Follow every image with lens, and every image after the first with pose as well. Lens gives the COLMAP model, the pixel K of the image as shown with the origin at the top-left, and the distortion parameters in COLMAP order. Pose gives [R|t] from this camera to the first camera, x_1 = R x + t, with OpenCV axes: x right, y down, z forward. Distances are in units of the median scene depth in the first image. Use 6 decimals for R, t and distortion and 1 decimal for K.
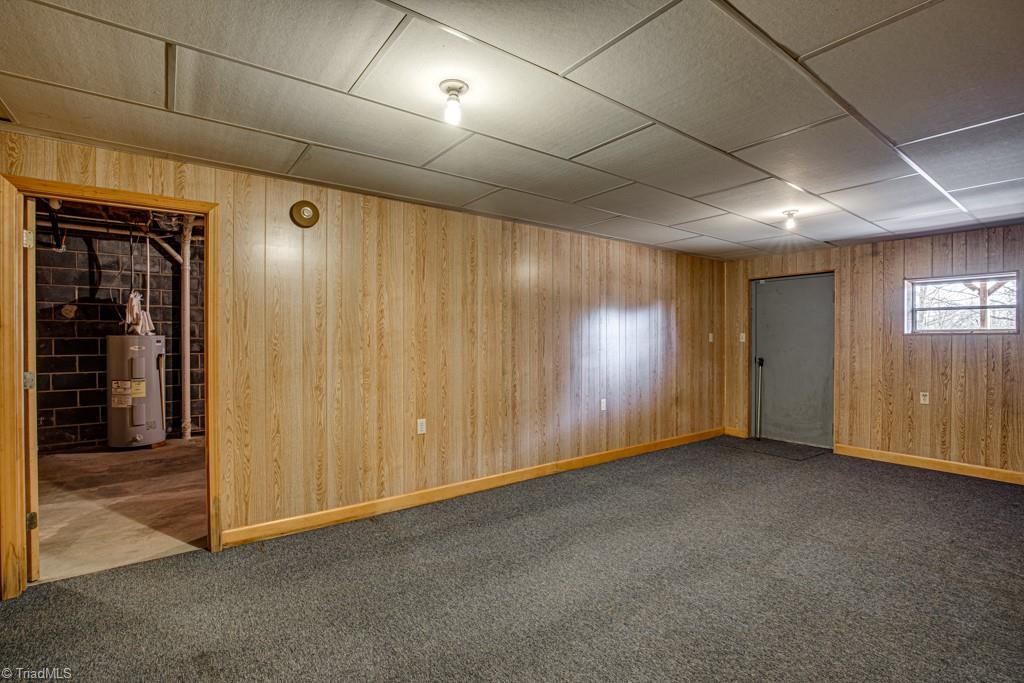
lens RADIAL K [[470.1, 0, 521.2], [0, 470.1, 337.9], [0, 0, 1]] dist [-0.033337, 0.004579]
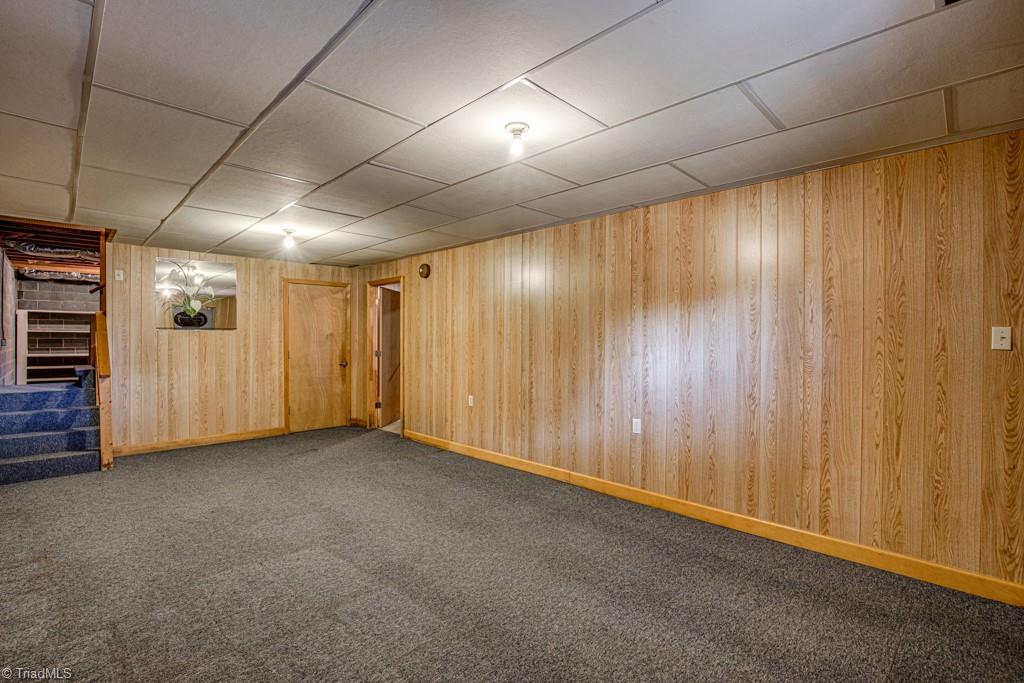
lens RADIAL K [[470.1, 0, 521.0], [0, 470.1, 343.3], [0, 0, 1]] dist [-0.033337, 0.004579]
pose [[0.142280, -0.003296, -0.989821, 1.055088], [-0.016212, 0.999853, -0.005659, 0.018392], [0.989694, 0.016852, 0.142206, 0.827842]]
